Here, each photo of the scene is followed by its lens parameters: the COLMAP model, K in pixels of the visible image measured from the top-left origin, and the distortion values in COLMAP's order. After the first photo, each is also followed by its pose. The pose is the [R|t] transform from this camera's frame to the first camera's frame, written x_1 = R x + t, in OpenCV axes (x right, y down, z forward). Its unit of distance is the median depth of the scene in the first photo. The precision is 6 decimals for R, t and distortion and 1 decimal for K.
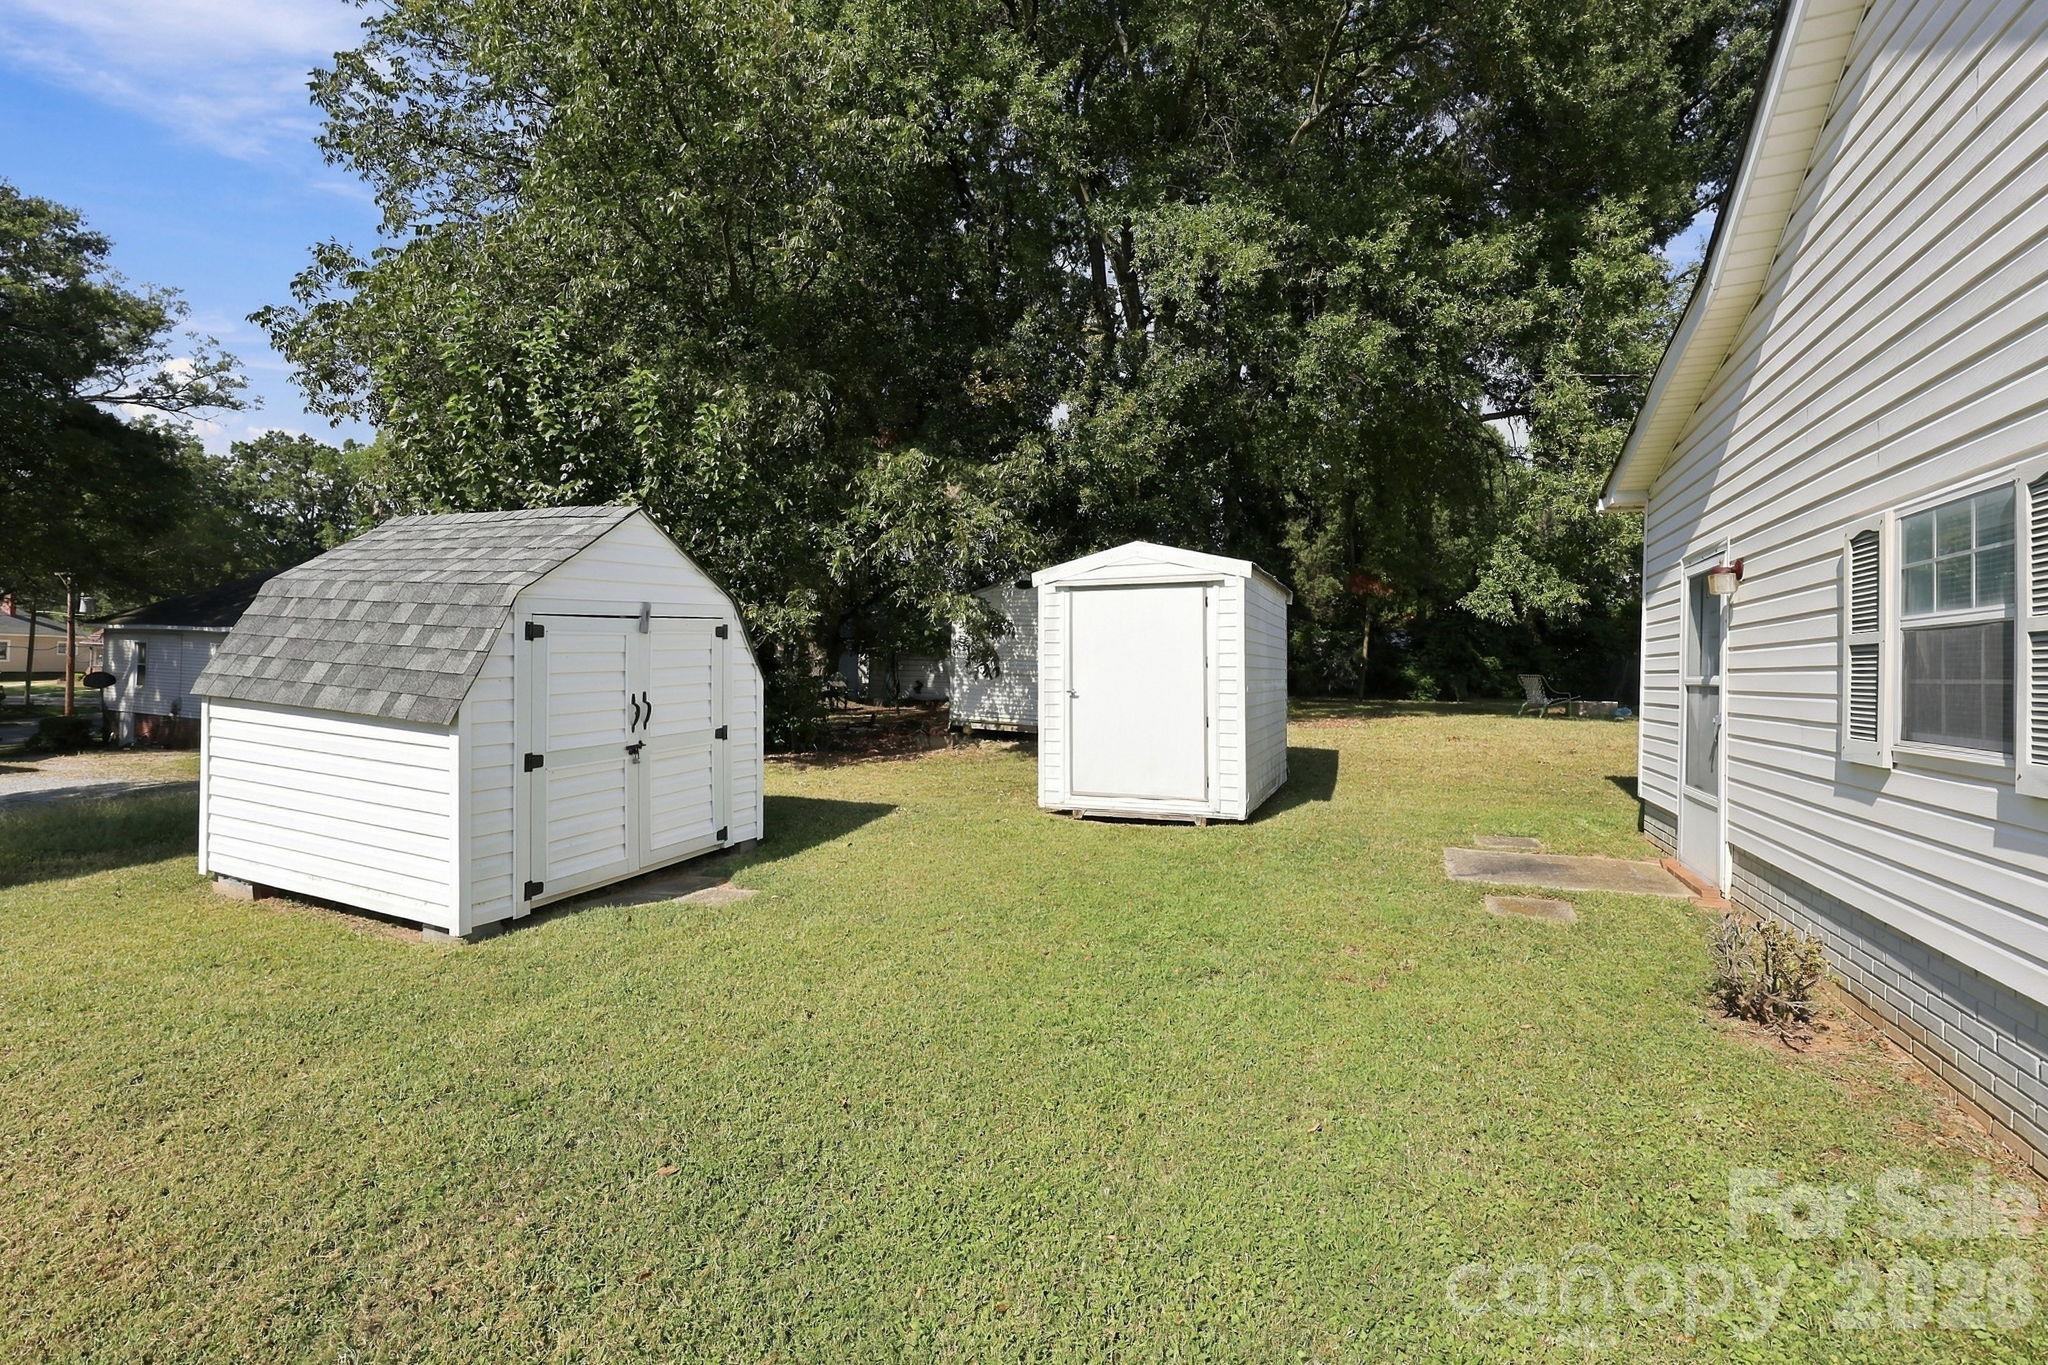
lens RADIAL K [[871.4, 0, 1029.7], [0, 871.4, 658.7], [0, 0, 1]] dist [0.010663, -0.000144]
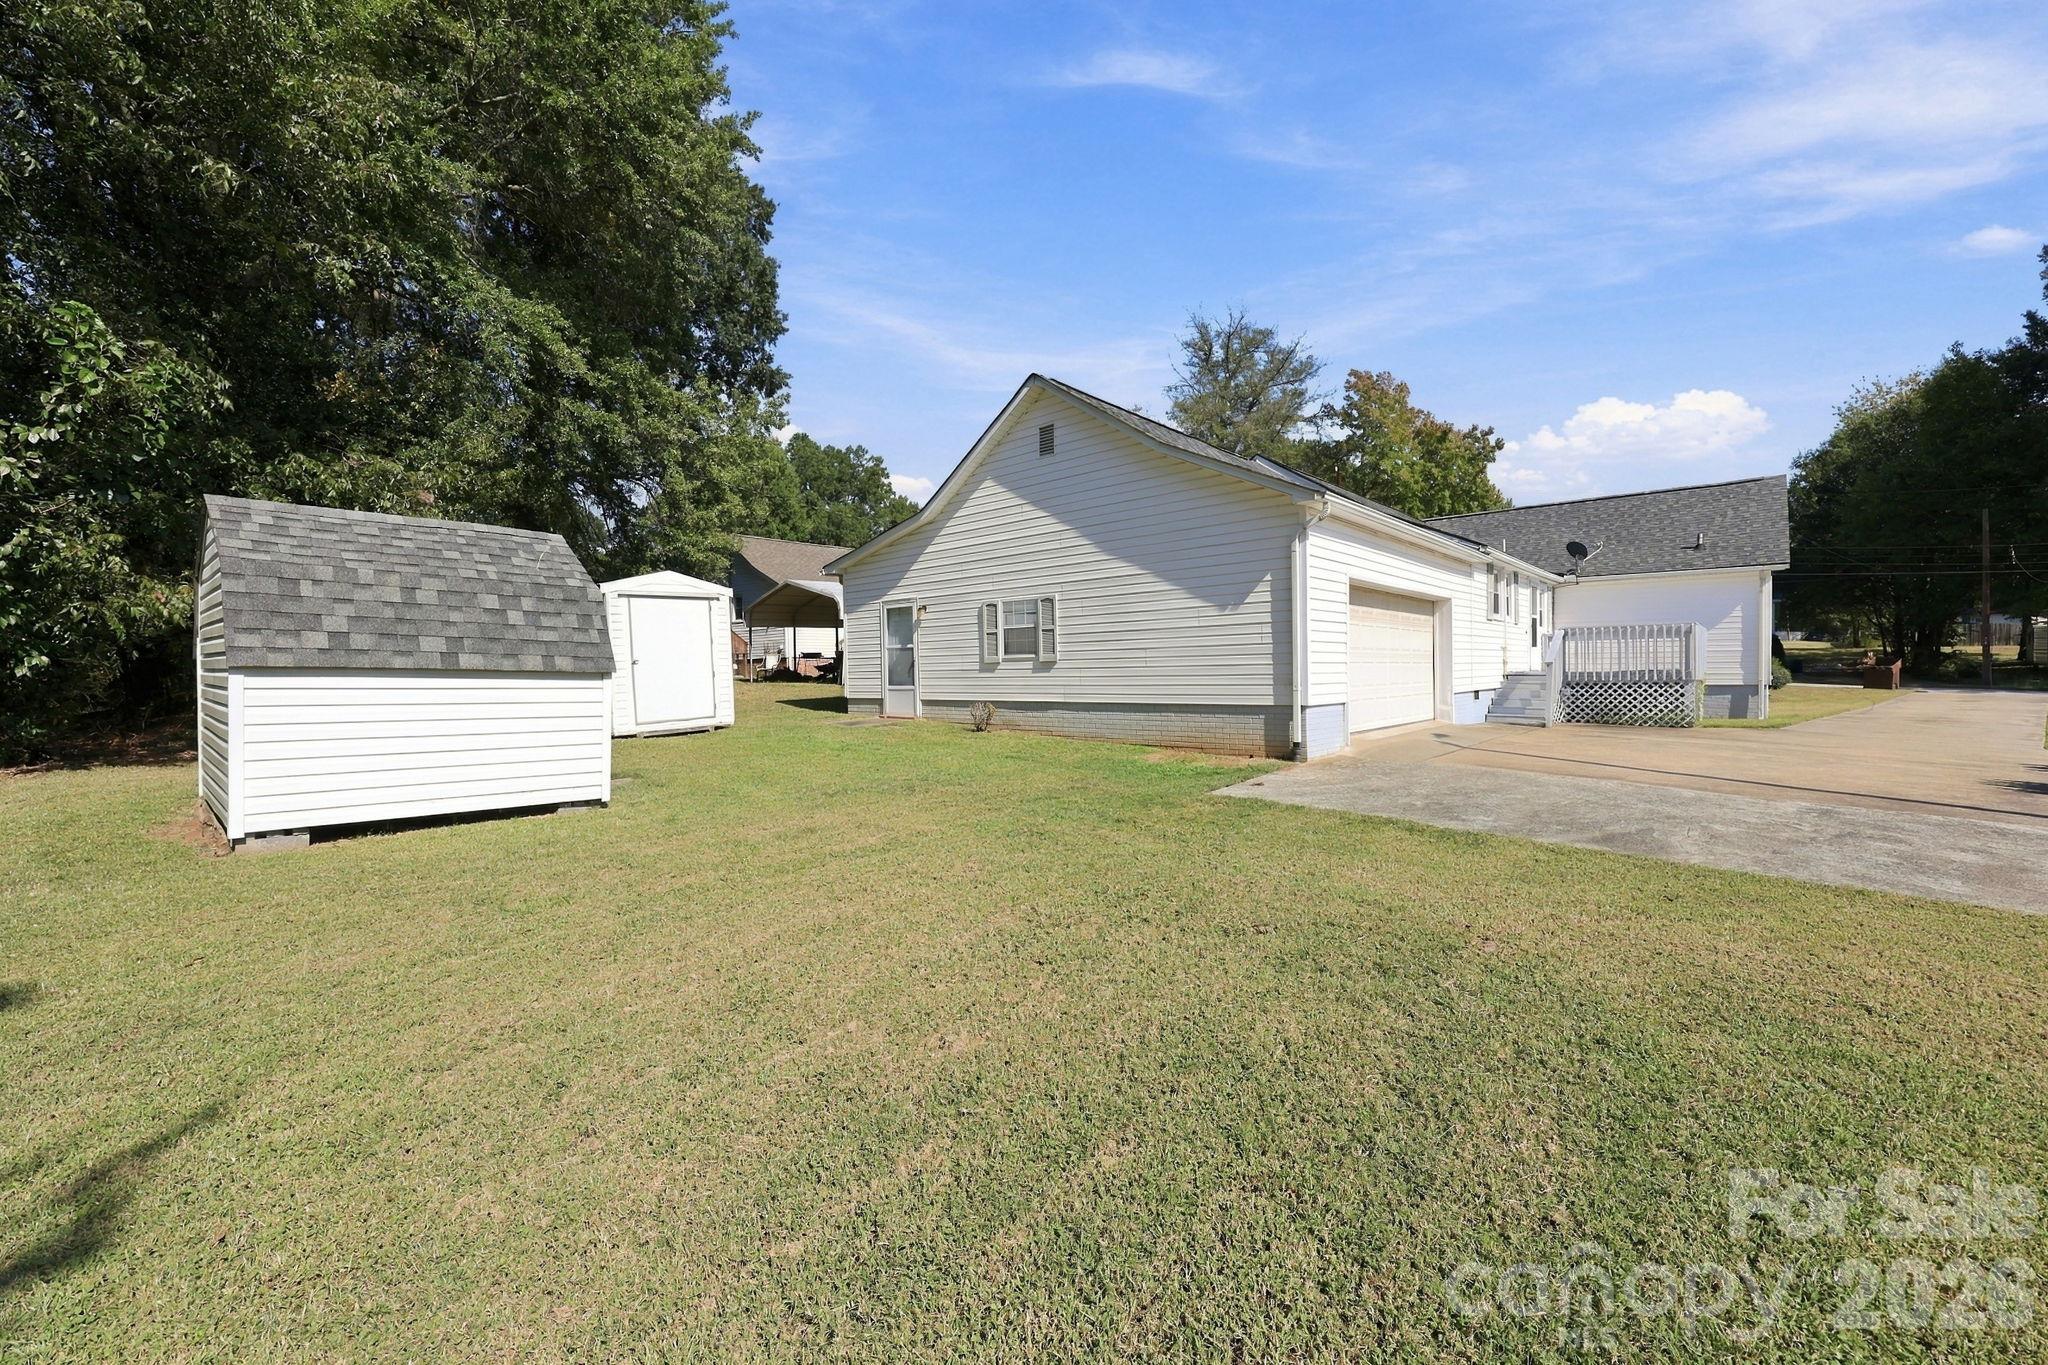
lens RADIAL K [[838.8, 0, 1018.1], [0, 838.8, 684.9], [0, 0, 1]] dist [0.000864, -0.000628]
pose [[0.332984, -0.047135, 0.941753, -0.769664], [0.015370, 0.998888, 0.044560, 0.015471], [-0.942807, -0.000363, 0.333339, -0.112750]]
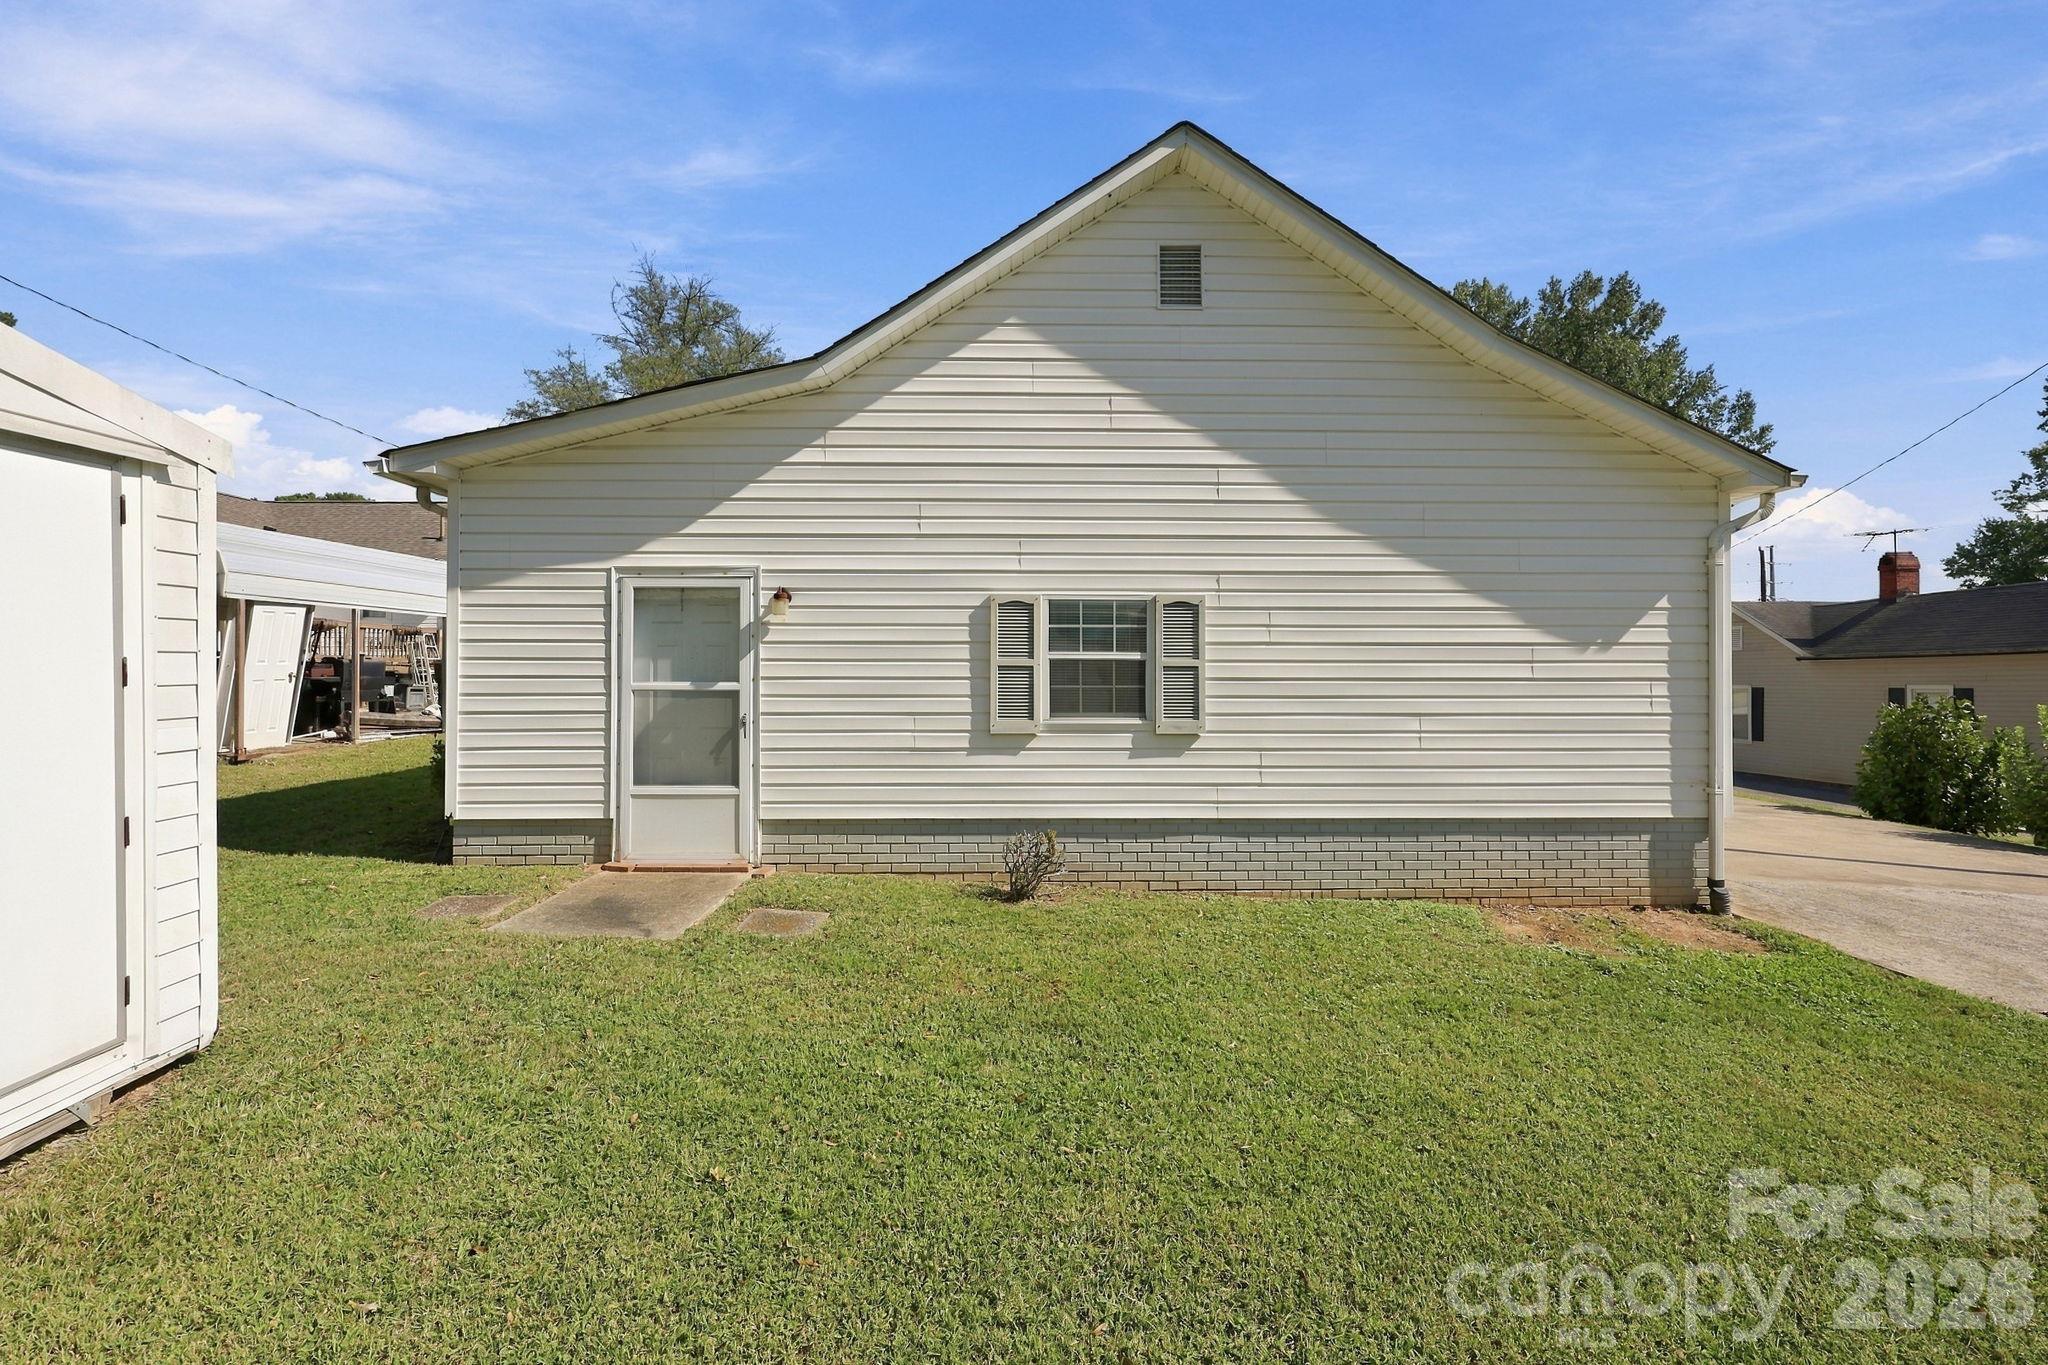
lens RADIAL K [[838.8, 0, 1026.6], [0, 838.8, 673.6], [0, 0, 1]] dist [0.000864, -0.000628]
pose [[-0.417730, -0.017064, 0.908411, -0.177069], [-0.022236, 0.999716, 0.008554, -0.004777], [-0.908299, -0.016626, -0.417991, 0.498221]]
